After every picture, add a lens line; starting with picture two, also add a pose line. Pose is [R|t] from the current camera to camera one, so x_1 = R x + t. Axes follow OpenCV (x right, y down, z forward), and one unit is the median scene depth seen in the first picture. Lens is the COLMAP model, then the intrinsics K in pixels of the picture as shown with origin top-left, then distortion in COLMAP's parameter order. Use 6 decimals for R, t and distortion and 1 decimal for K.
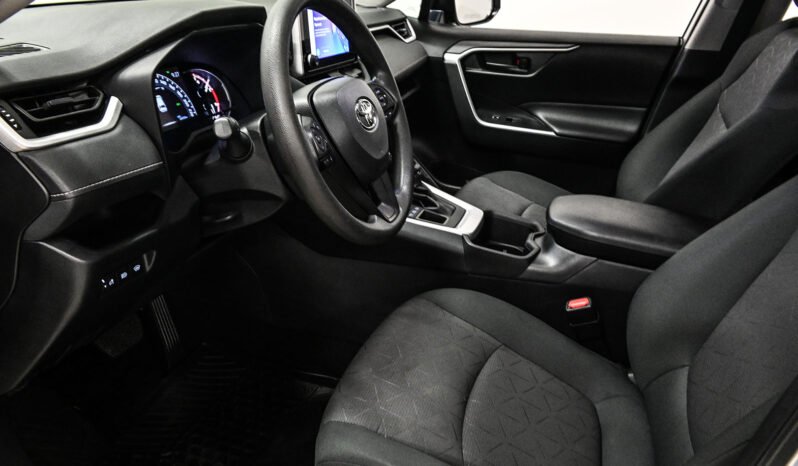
lens RADIAL K [[614.4, 0, 399.0], [0, 614.4, 233.0], [0, 0, 1]] dist [-0.003146, -0.000897]
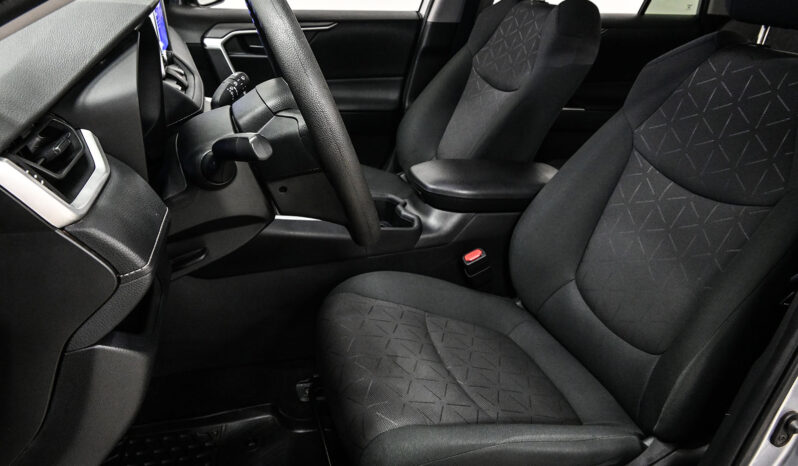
lens RADIAL K [[614.4, 0, 399.0], [0, 614.4, 233.0], [0, 0, 1]] dist [-0.003146, -0.000897]
pose [[0.805082, -0.232751, 0.545591, -0.304061], [0.210637, 0.972032, 0.103854, -0.051379], [-0.554504, 0.031311, 0.831592, 0.100093]]
